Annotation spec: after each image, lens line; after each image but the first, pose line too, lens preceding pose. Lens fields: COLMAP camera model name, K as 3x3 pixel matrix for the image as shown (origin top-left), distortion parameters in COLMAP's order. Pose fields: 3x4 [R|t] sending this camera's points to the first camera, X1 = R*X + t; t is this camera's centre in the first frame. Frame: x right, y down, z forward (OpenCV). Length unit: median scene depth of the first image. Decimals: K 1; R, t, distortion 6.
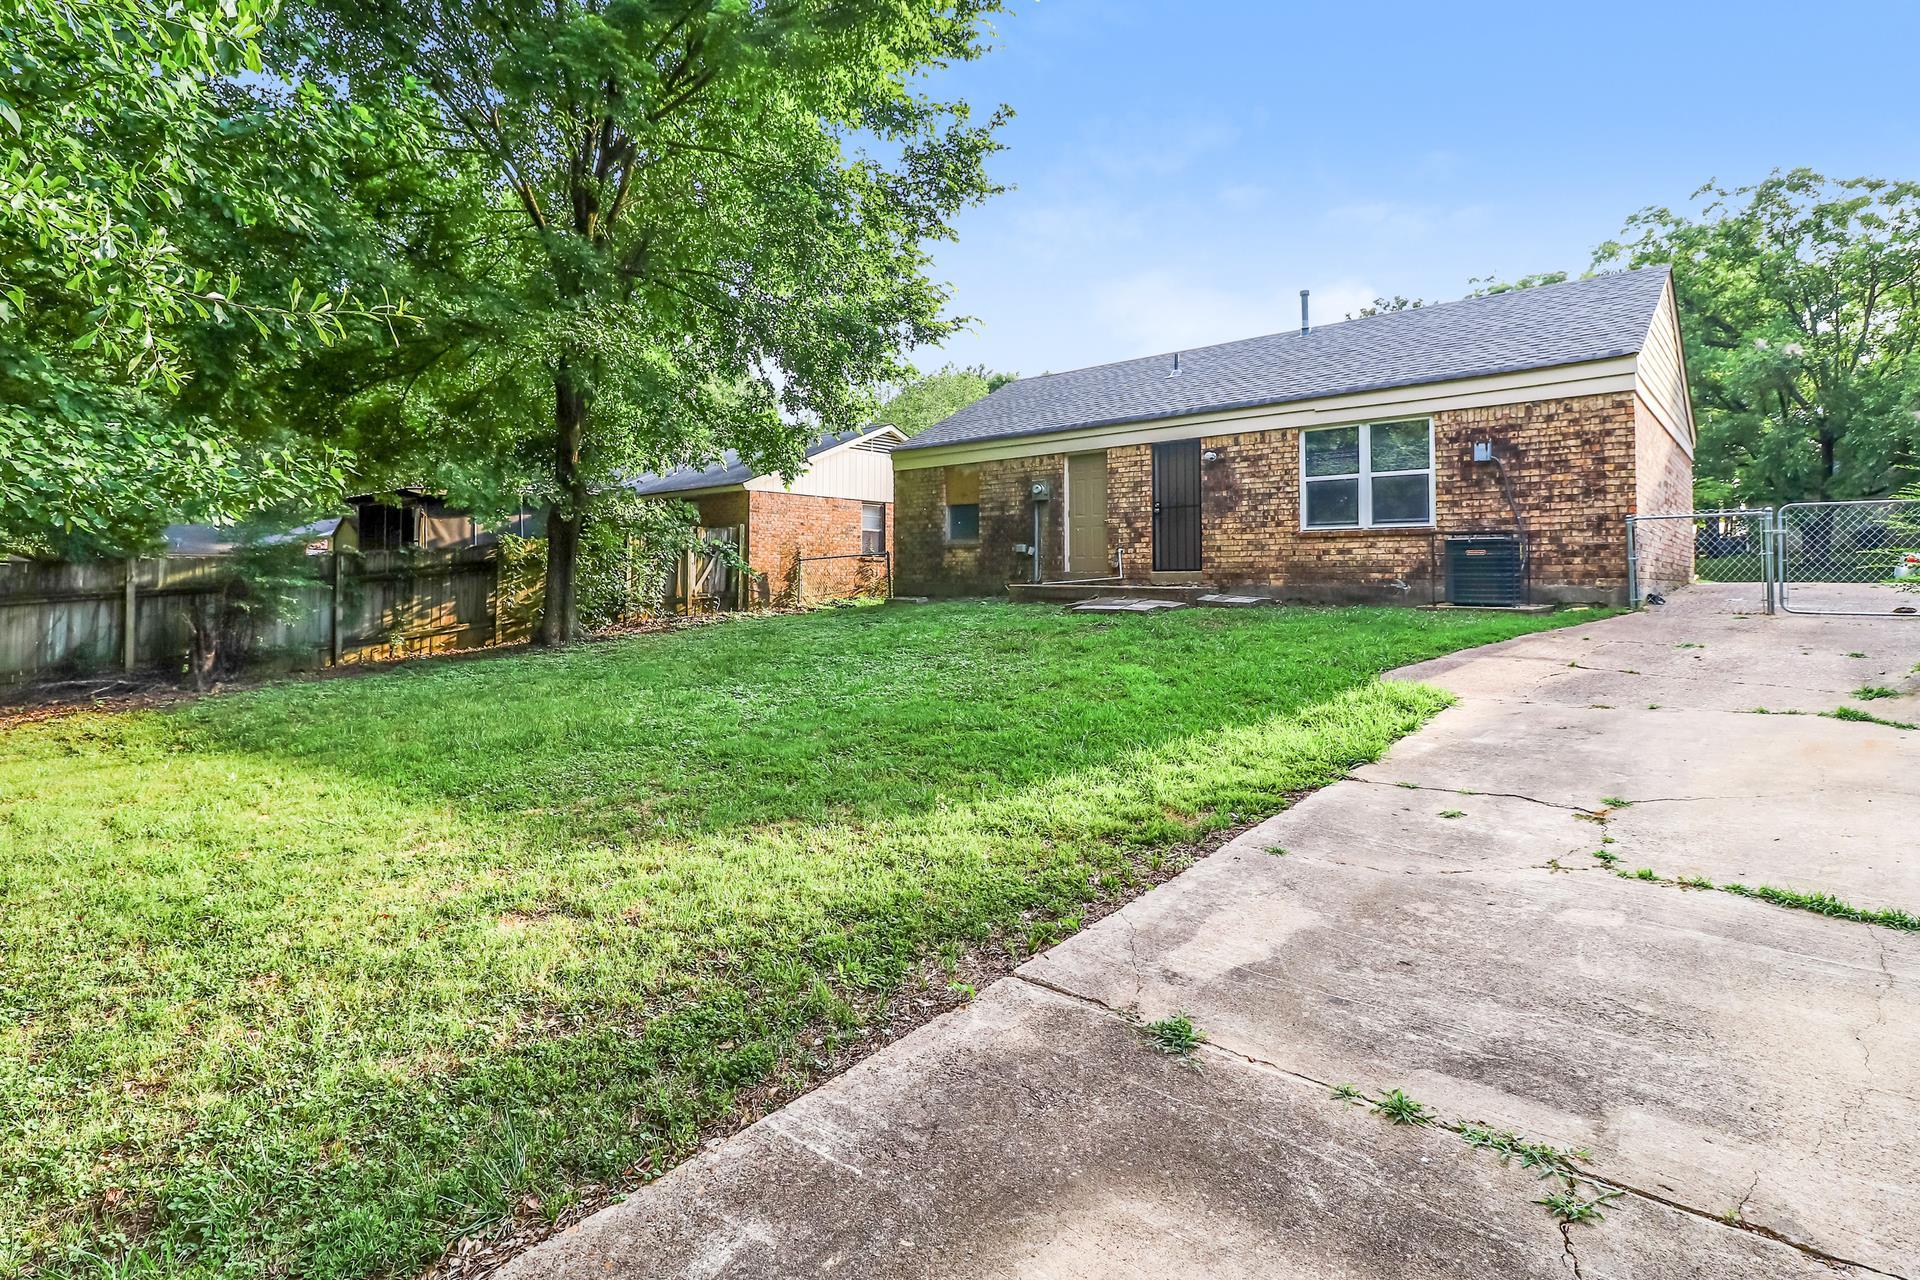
lens RADIAL K [[894.5, 0, 960.6], [0, 894.5, 576.9], [0, 0, 1]] dist [0.000435, -0.000068]
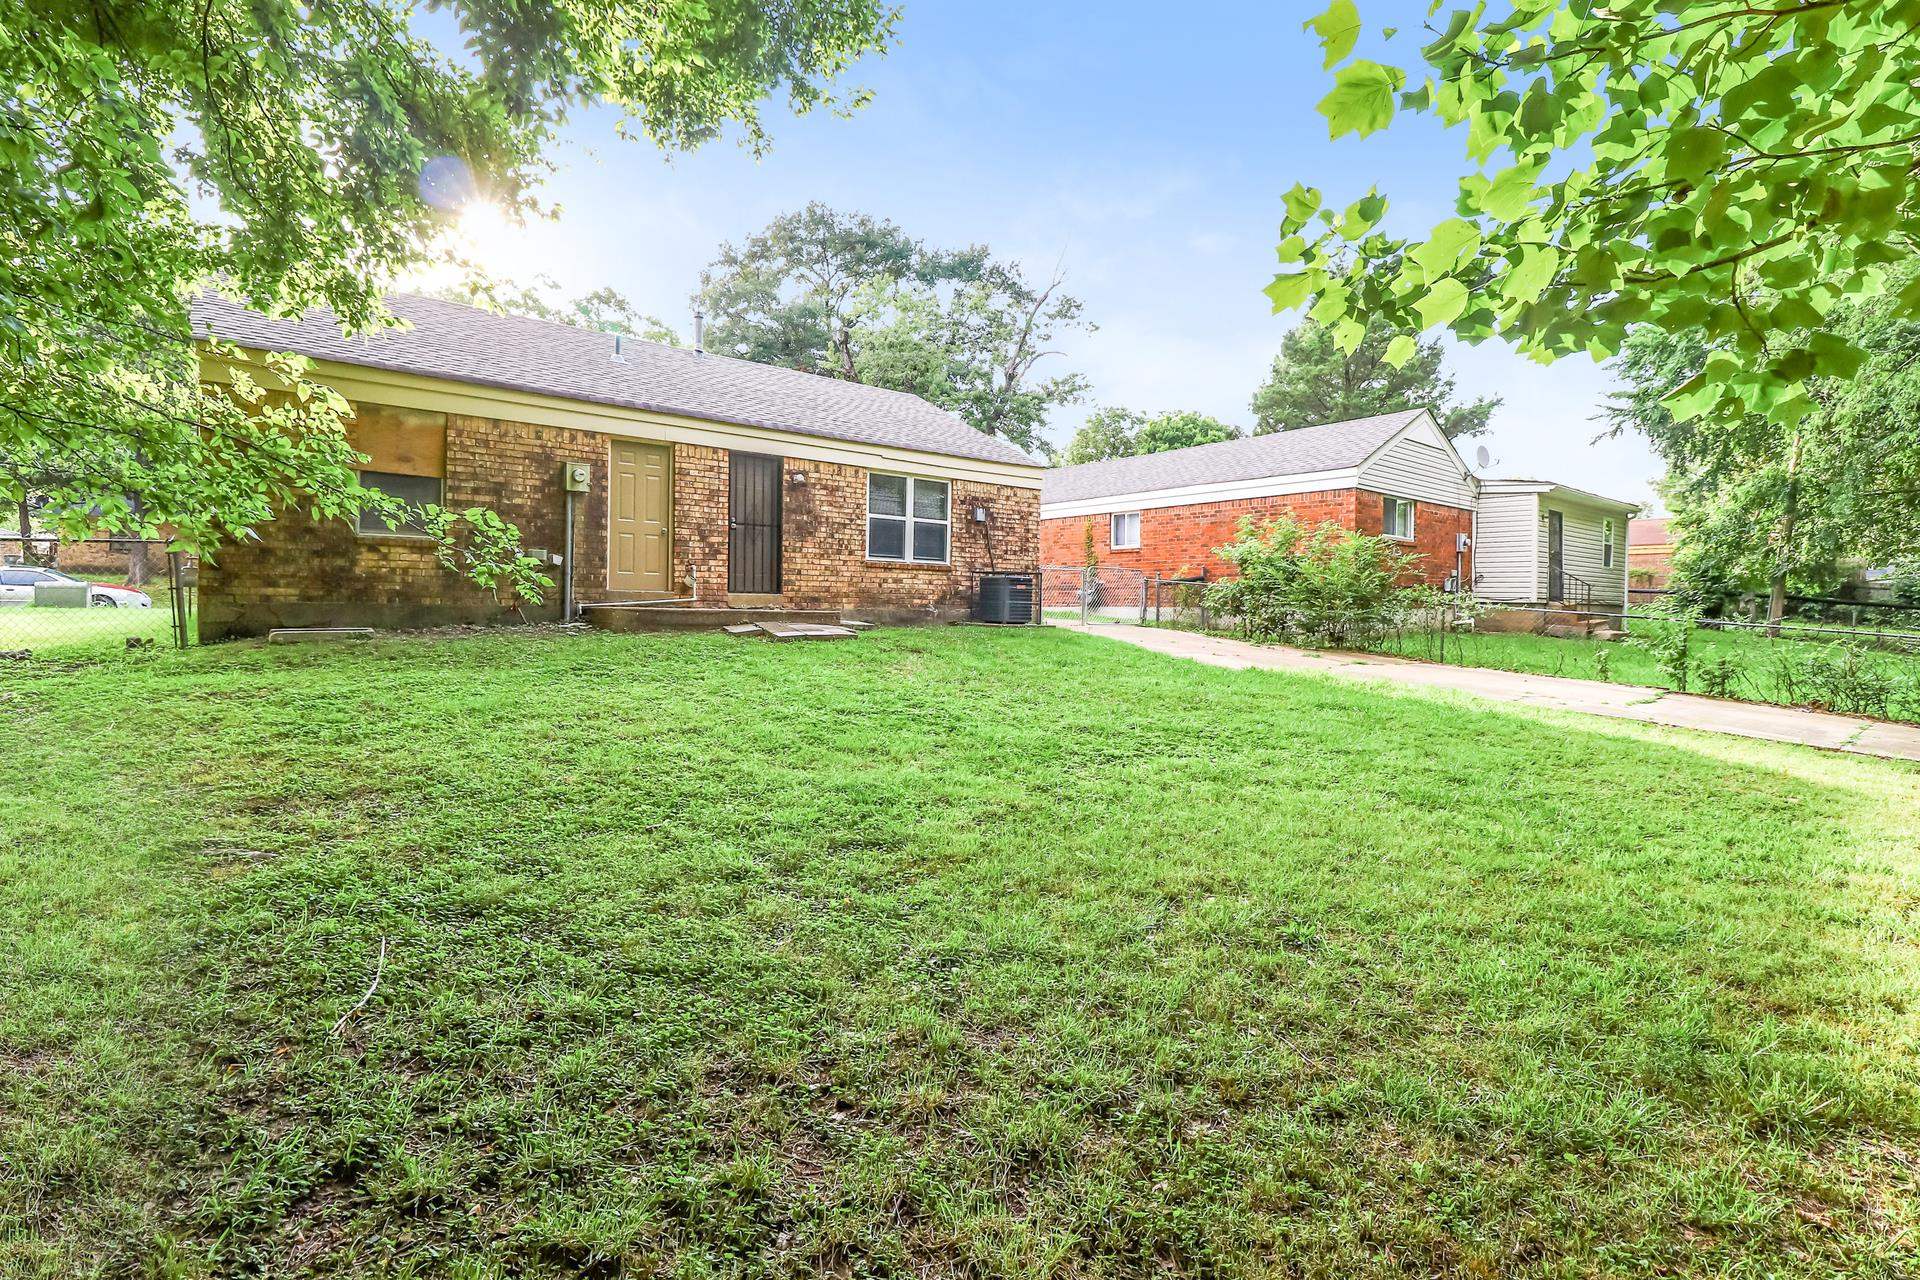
lens RADIAL K [[894.5, 0, 959.8], [0, 894.5, 634.2], [0, 0, 1]] dist [0.000435, -0.000068]
pose [[0.178338, -0.023102, 0.983698, -0.706346], [-0.011134, 0.999613, 0.025494, 0.011121], [-0.983906, -0.015499, 0.178011, 0.684175]]
